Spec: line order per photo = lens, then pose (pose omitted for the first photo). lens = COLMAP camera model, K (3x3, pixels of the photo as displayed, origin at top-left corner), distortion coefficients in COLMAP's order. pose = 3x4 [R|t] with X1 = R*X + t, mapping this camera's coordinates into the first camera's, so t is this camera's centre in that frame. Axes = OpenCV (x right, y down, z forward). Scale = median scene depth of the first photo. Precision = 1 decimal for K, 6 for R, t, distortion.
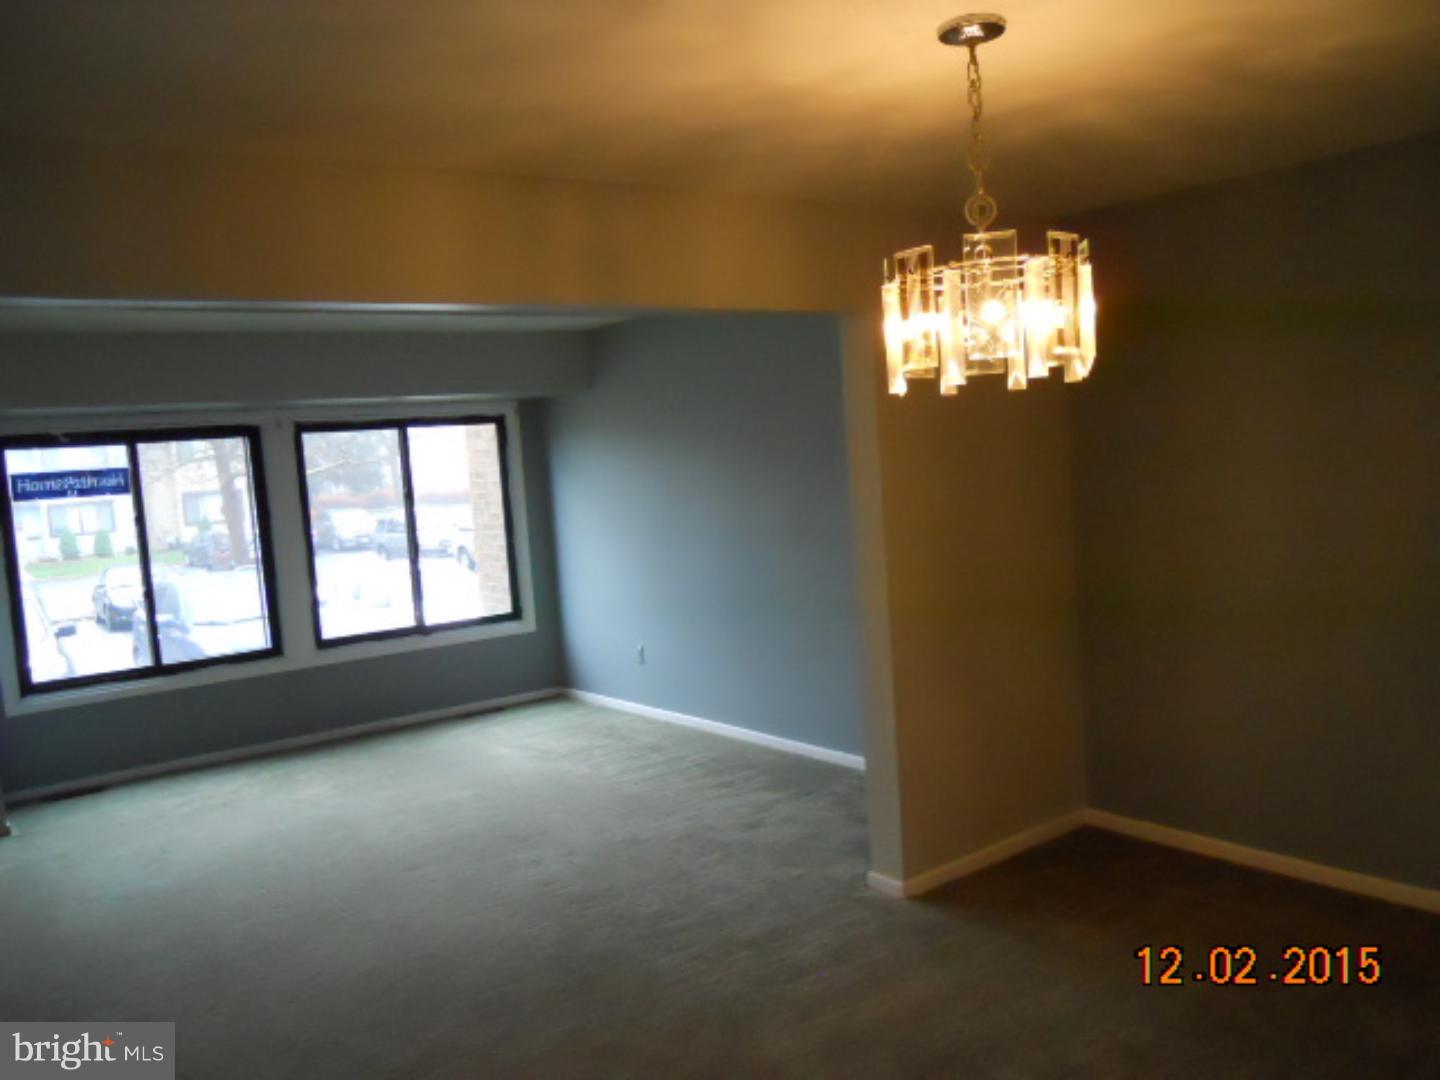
lens RADIAL K [[1191.9, 0, 720.0], [0, 1191.9, 540.0], [0, 0, 1]] dist [0.003437, 0.002311]
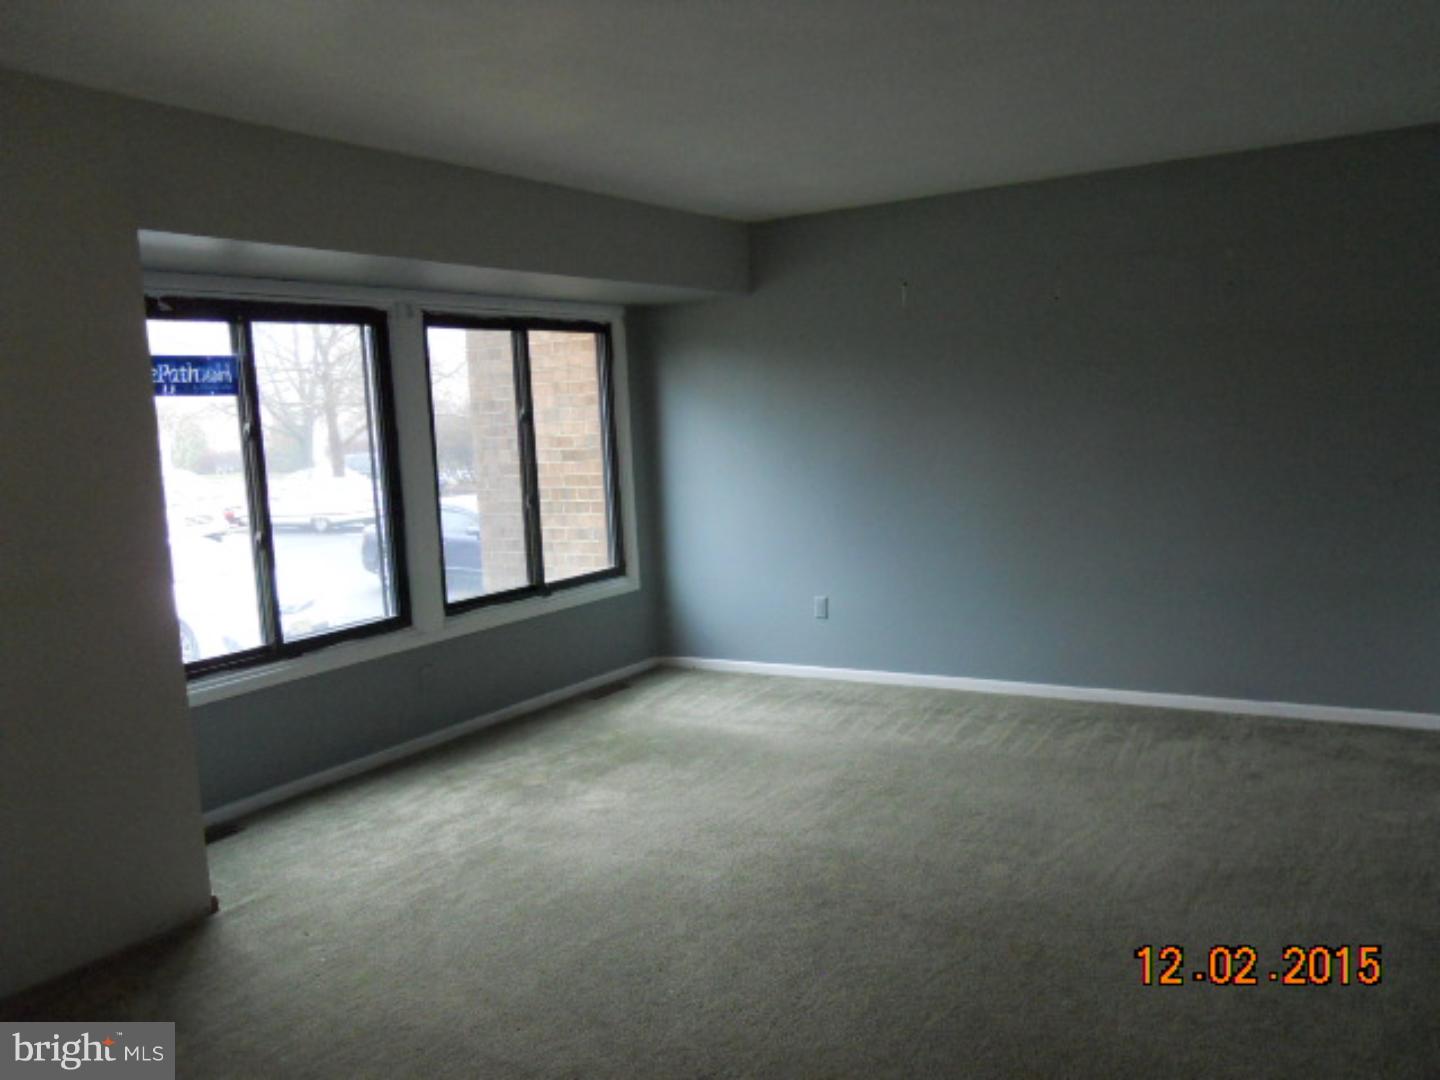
lens RADIAL K [[1191.9, 0, 720.0], [0, 1191.9, 540.0], [0, 0, 1]] dist [0.003437, 0.002311]
pose [[0.916123, -0.015282, 0.400607, -0.514998], [0.009893, 0.999831, 0.015516, 0.035968], [-0.400776, -0.010252, 0.916119, 0.264106]]
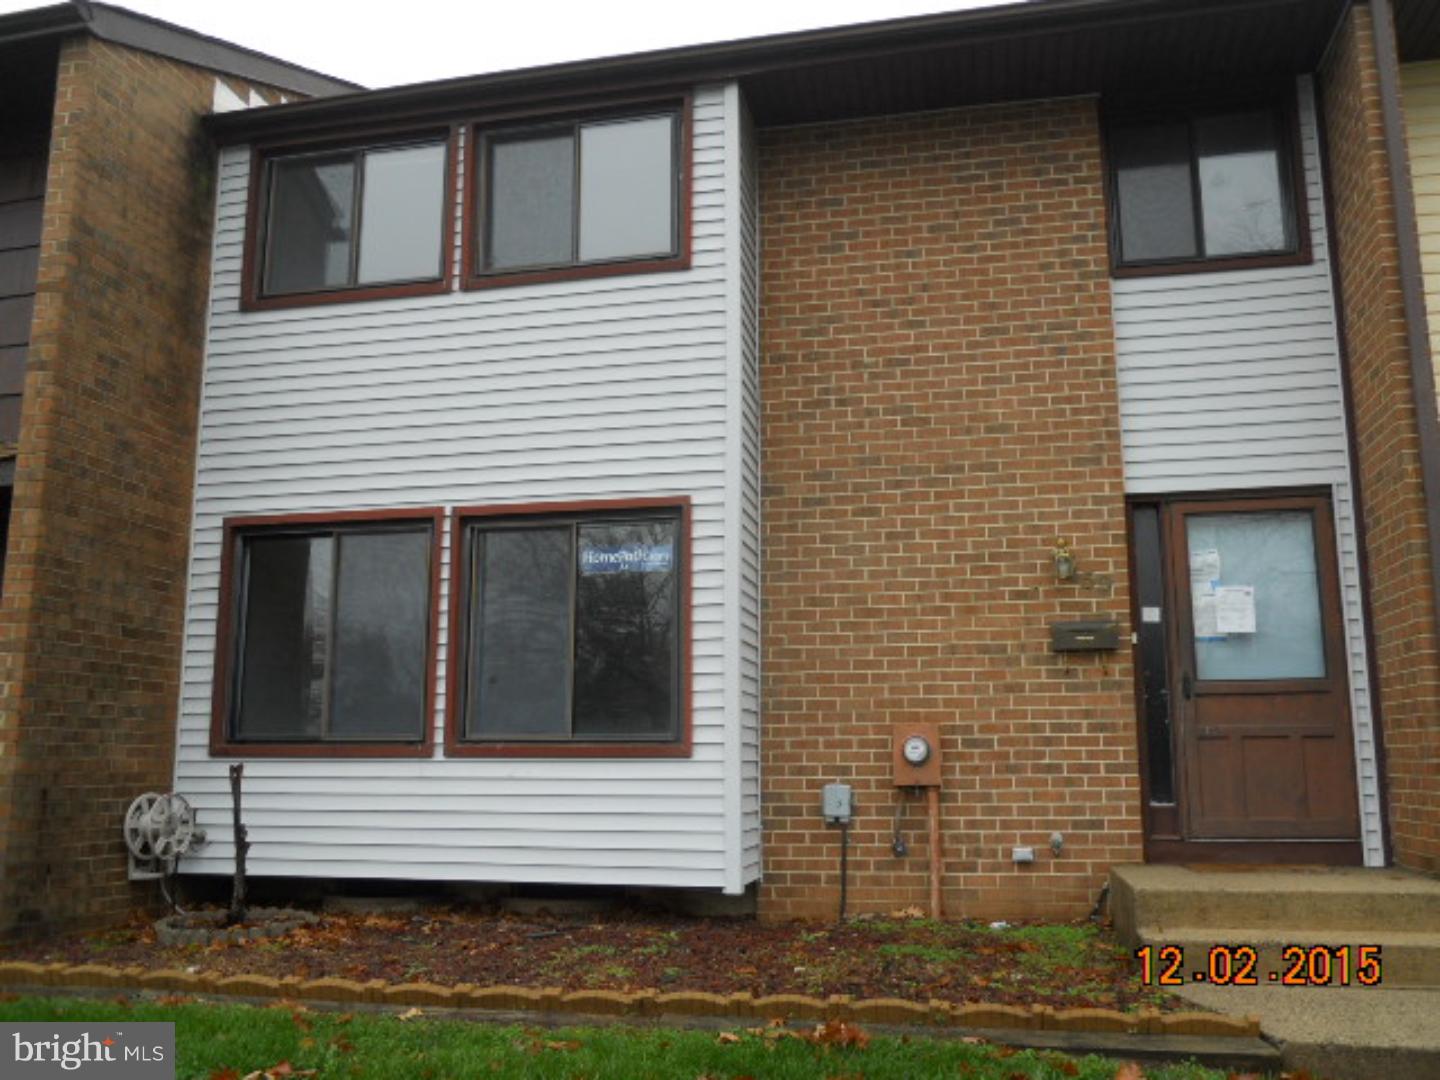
lens RADIAL K [[1191.9, 0, 720.0], [0, 1191.9, 540.0], [0, 0, 1]] dist [0.003437, 0.002311]
pose [[-0.674081, 0.214770, 0.706745, -1.228326], [0.099744, 0.974499, -0.201004, 0.145207], [-0.731892, -0.064999, -0.678313, 1.435310]]
